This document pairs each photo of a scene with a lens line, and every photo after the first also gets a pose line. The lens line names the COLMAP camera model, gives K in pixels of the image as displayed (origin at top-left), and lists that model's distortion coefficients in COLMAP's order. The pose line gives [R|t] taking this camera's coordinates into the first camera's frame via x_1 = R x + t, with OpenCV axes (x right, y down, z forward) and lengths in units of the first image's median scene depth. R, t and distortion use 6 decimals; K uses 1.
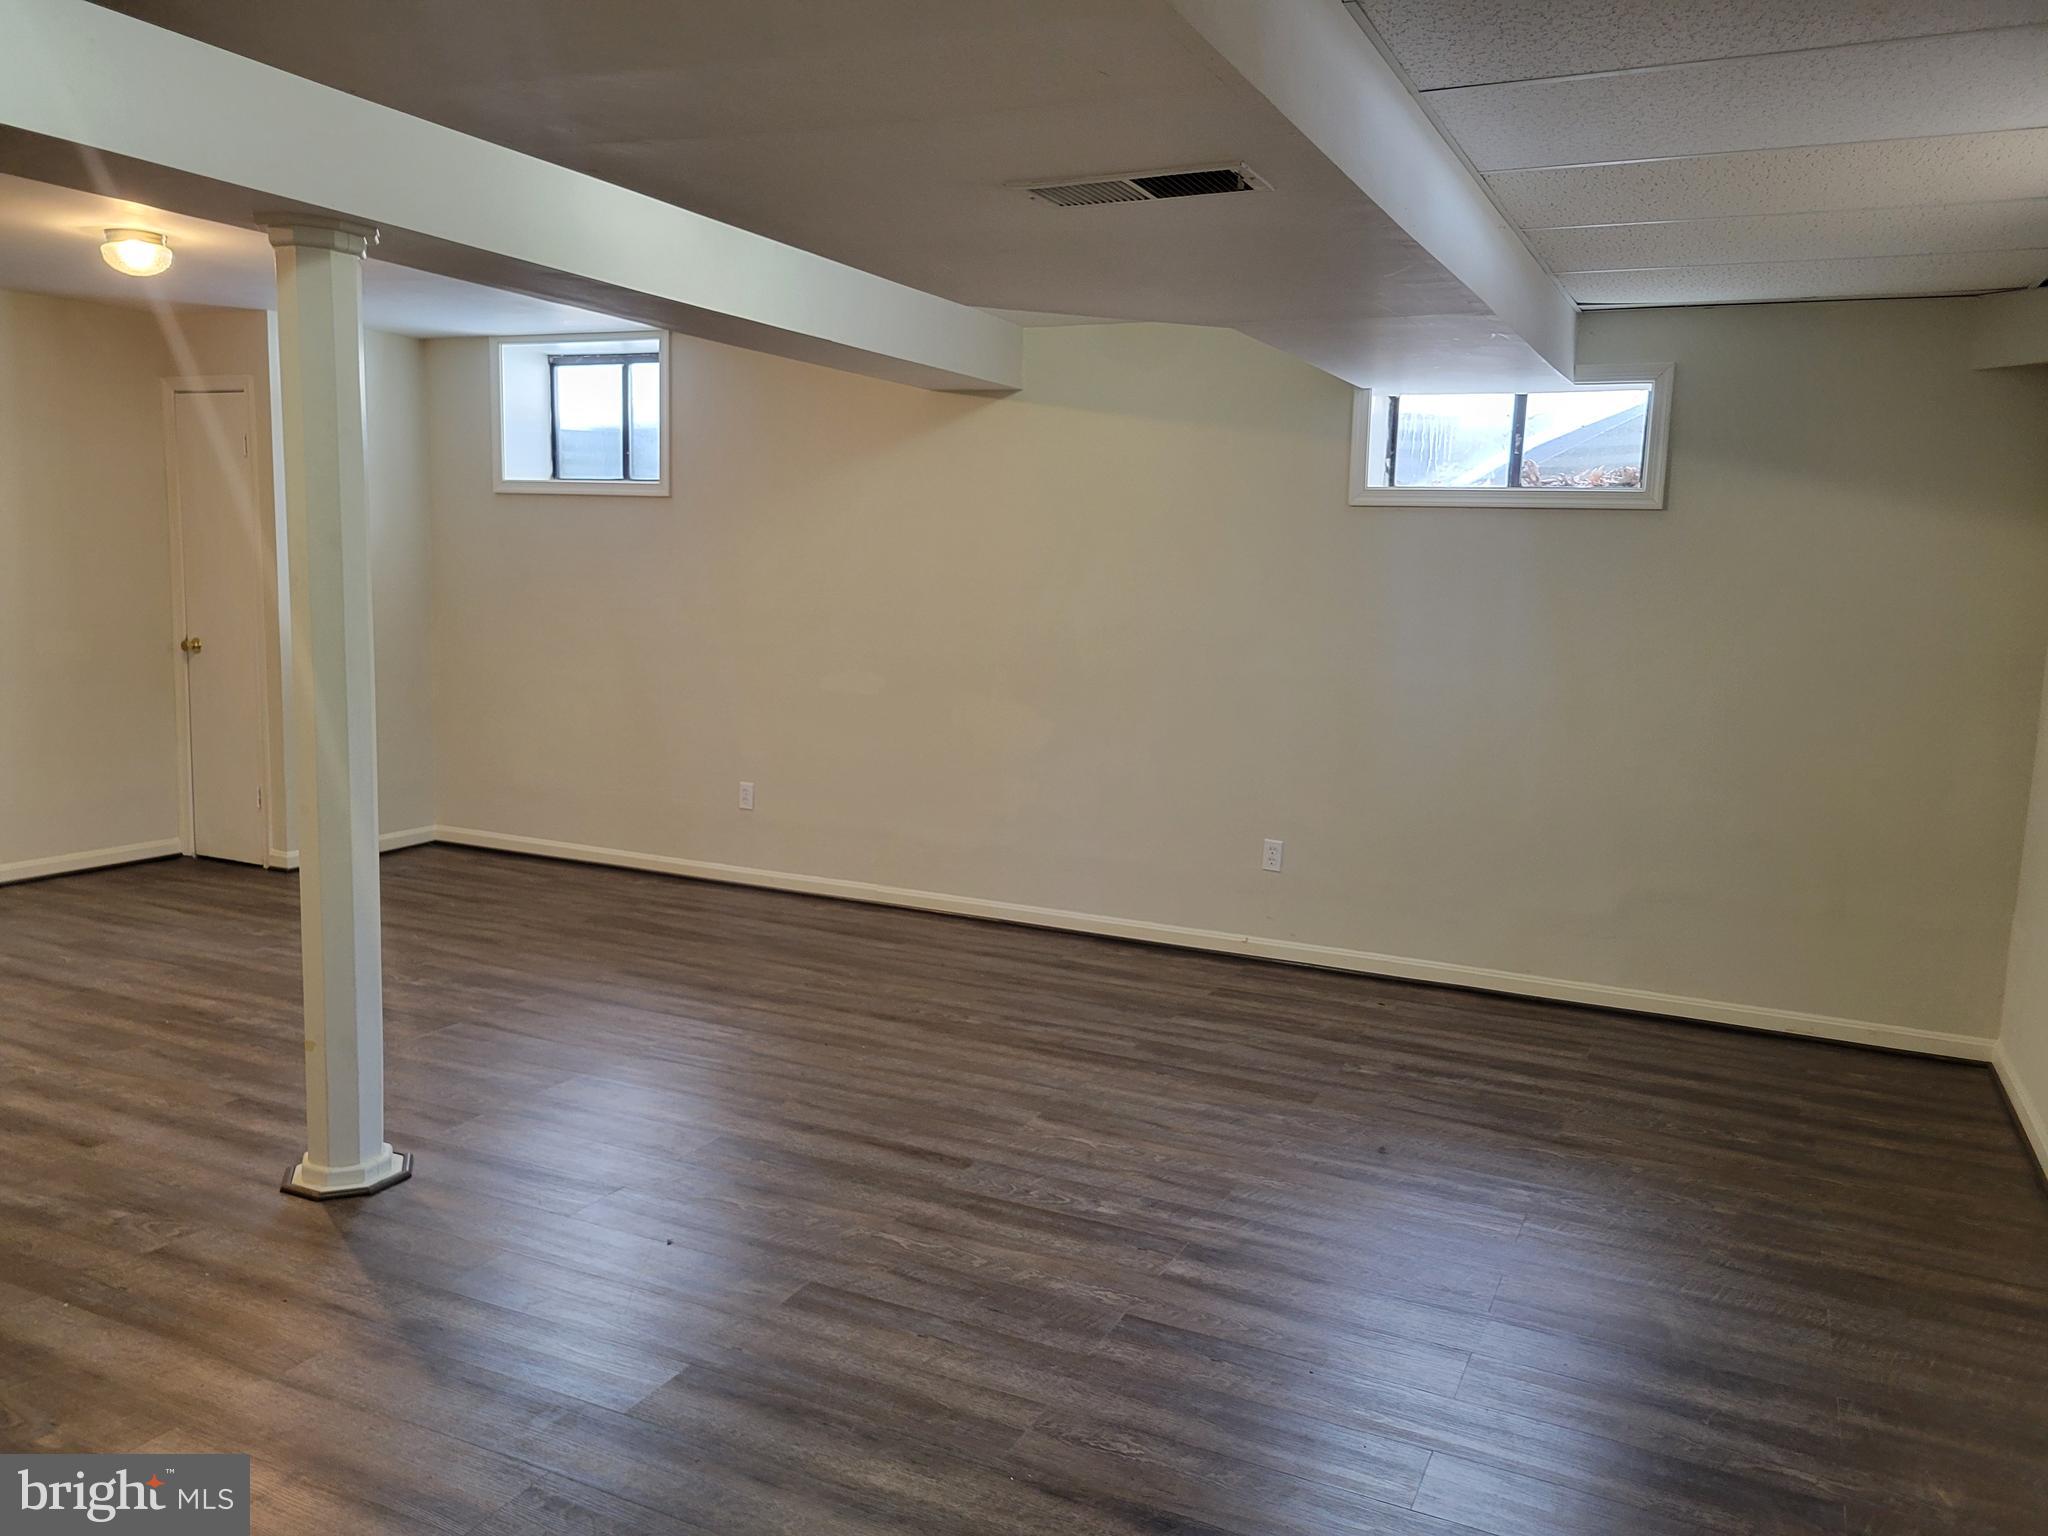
lens RADIAL K [[1534.9, 0, 1050.7], [0, 1534.9, 775.6], [0, 0, 1]] dist [0.036570, 0.000811]
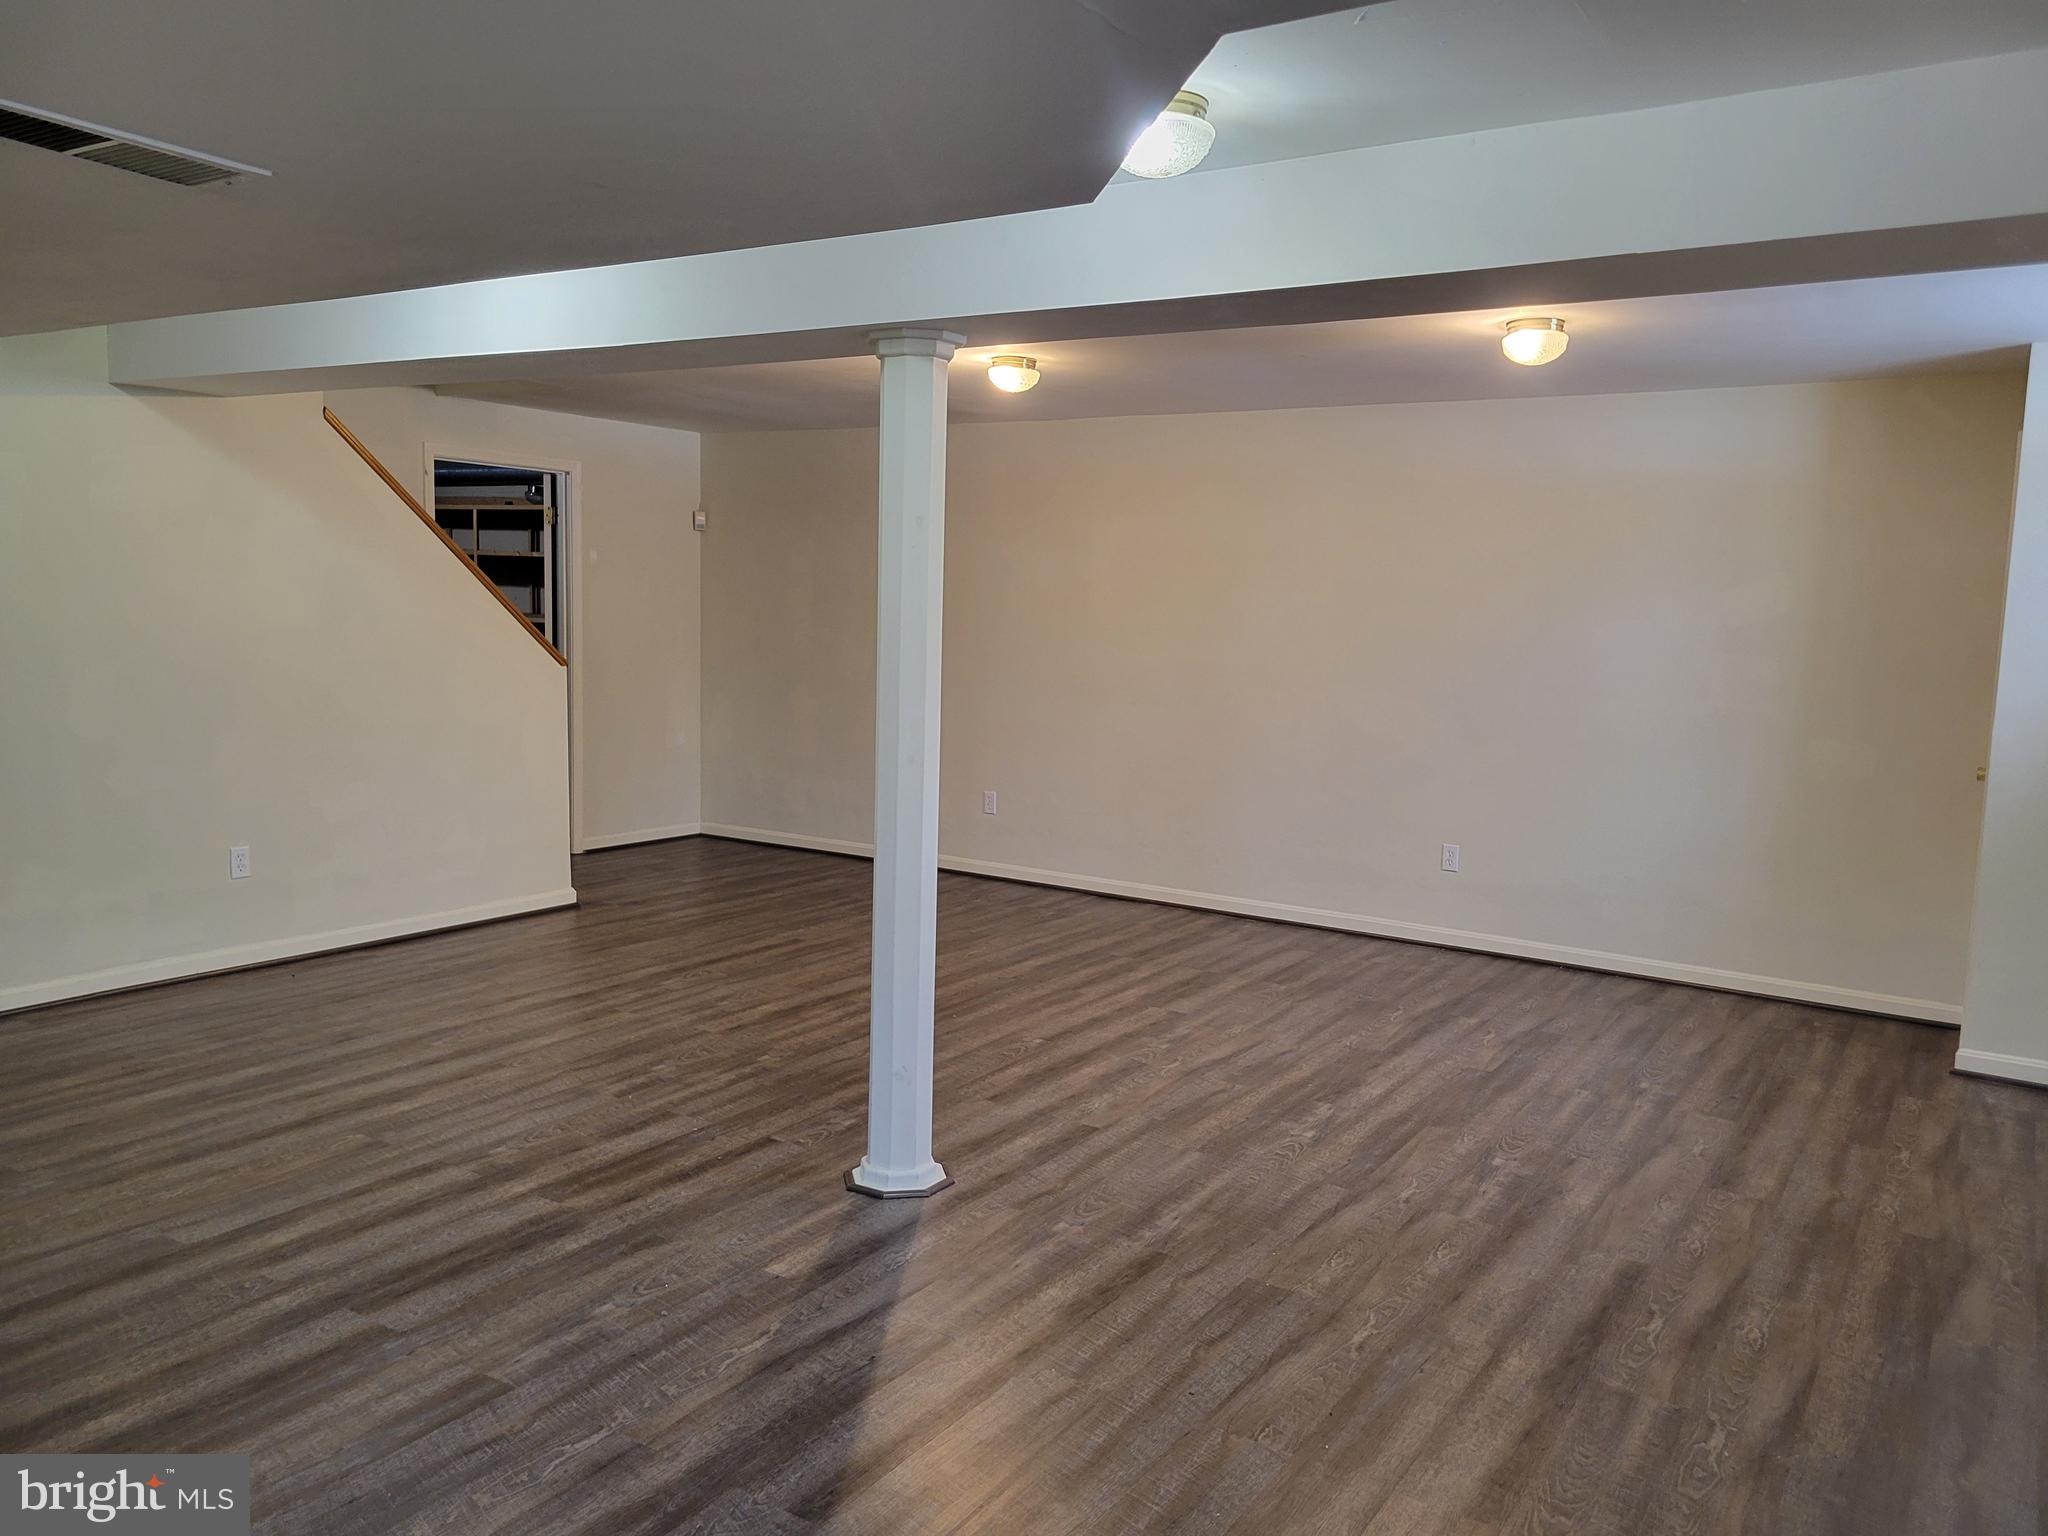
lens RADIAL K [[1534.9, 0, 1050.7], [0, 1534.9, 775.6], [0, 0, 1]] dist [0.036570, 0.000811]
pose [[-0.137161, 0.078322, -0.987447, 0.459237], [-0.170961, 0.980038, 0.101482, -0.120378], [0.975684, 0.182735, -0.121033, 0.904168]]
